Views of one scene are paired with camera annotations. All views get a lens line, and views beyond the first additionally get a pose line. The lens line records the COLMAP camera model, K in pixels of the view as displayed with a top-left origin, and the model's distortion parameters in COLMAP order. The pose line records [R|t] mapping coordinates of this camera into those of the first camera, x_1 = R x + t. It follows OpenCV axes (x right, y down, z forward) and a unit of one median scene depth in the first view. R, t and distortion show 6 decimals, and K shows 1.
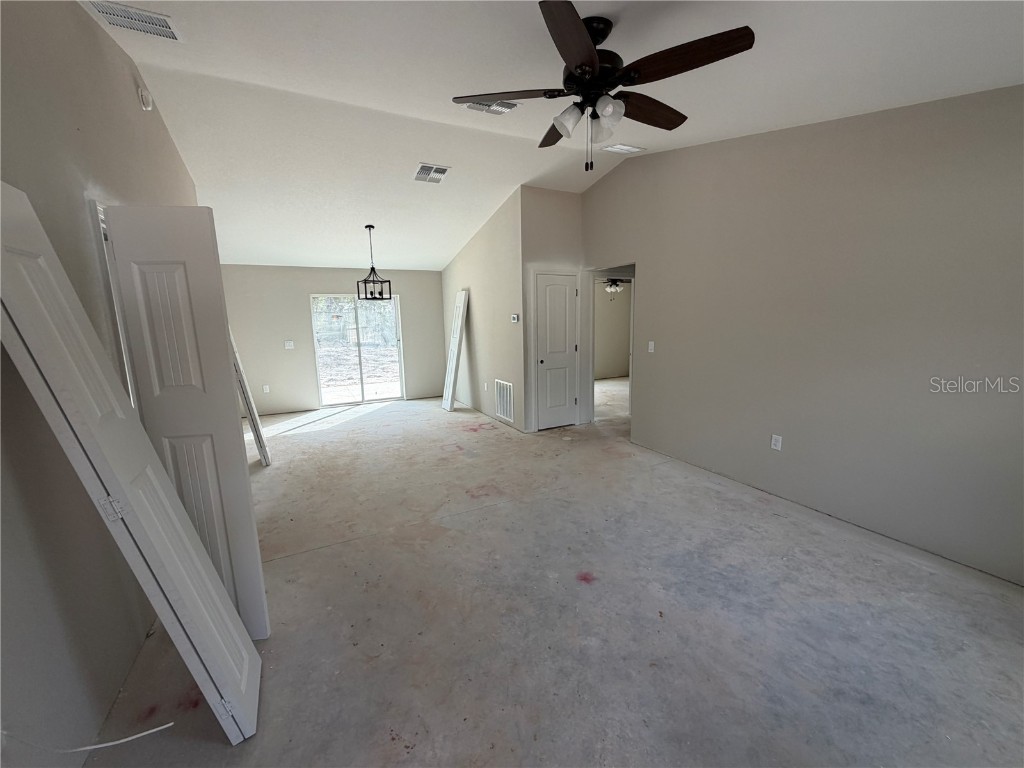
lens RADIAL K [[410.4, 0, 507.7], [0, 410.4, 382.1], [0, 0, 1]] dist [-0.001289, 0.000476]
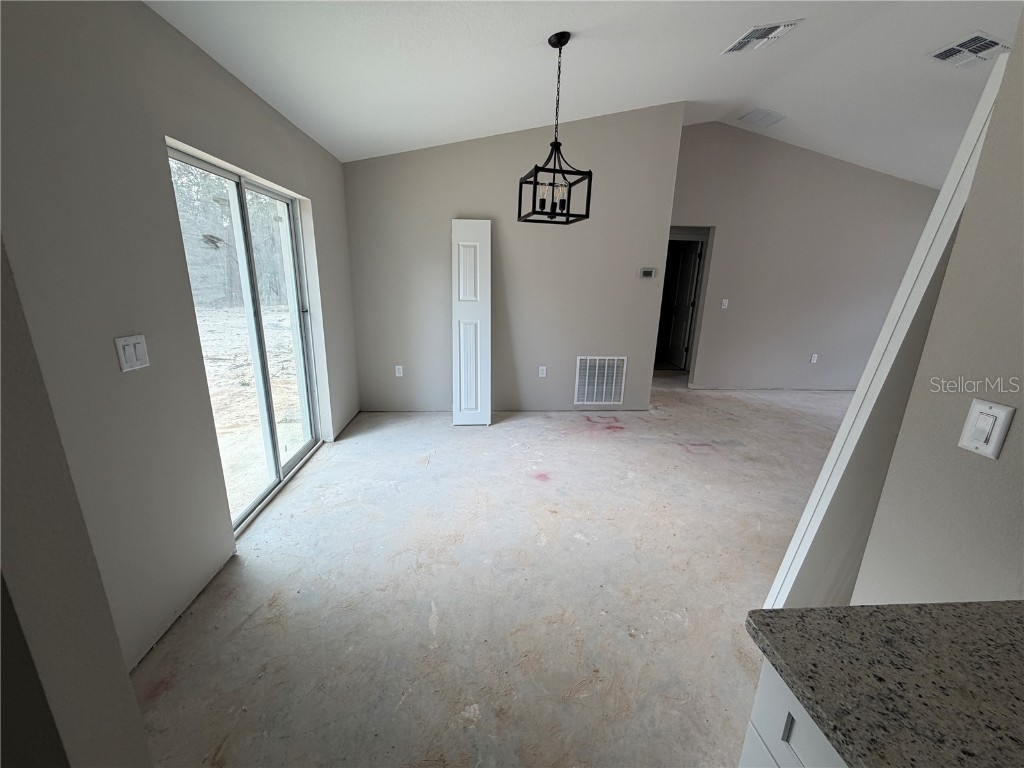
lens RADIAL K [[410.4, 0, 507.7], [0, 410.4, 385.5], [0, 0, 1]] dist [-0.001289, 0.000476]
pose [[0.377584, -0.209609, 0.901939, -1.143088], [0.109904, 0.977302, 0.181113, -0.157583], [-0.919430, 0.030741, 0.392051, 1.275129]]
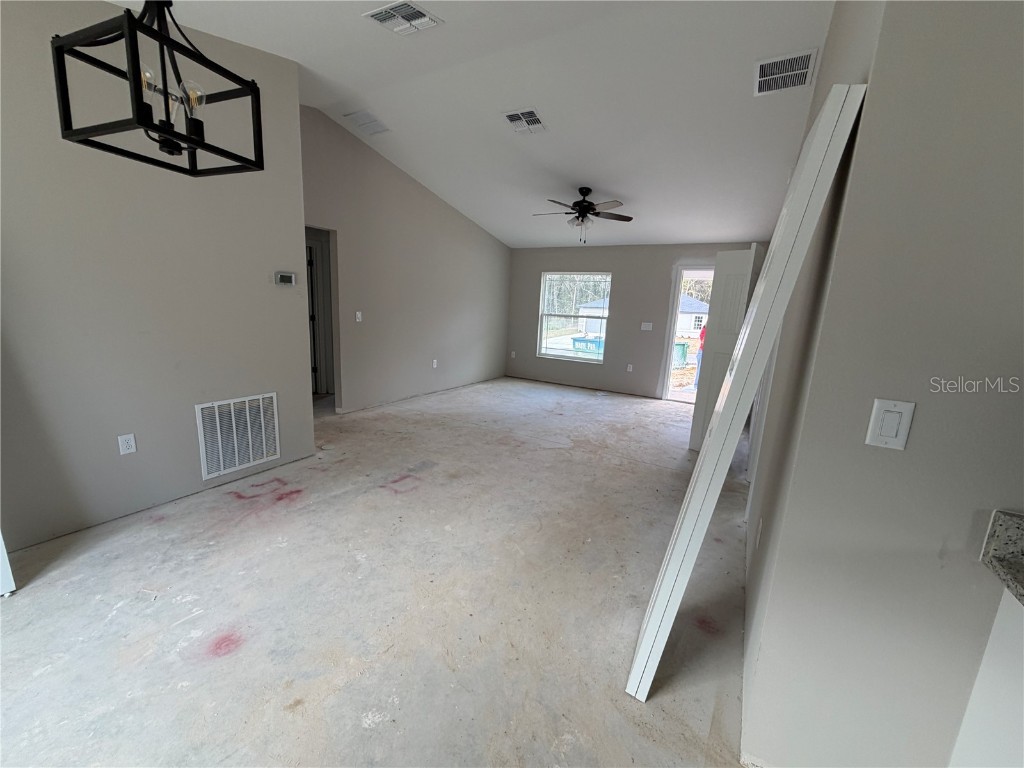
lens RADIAL K [[410.4, 0, 510.5], [0, 410.4, 384.0], [0, 0, 1]] dist [-0.001289, 0.000476]
pose [[-0.550420, -0.162087, 0.819003, -0.909792], [0.094179, 0.962658, 0.253812, -0.173686], [-0.829559, 0.216836, -0.514601, 1.442491]]
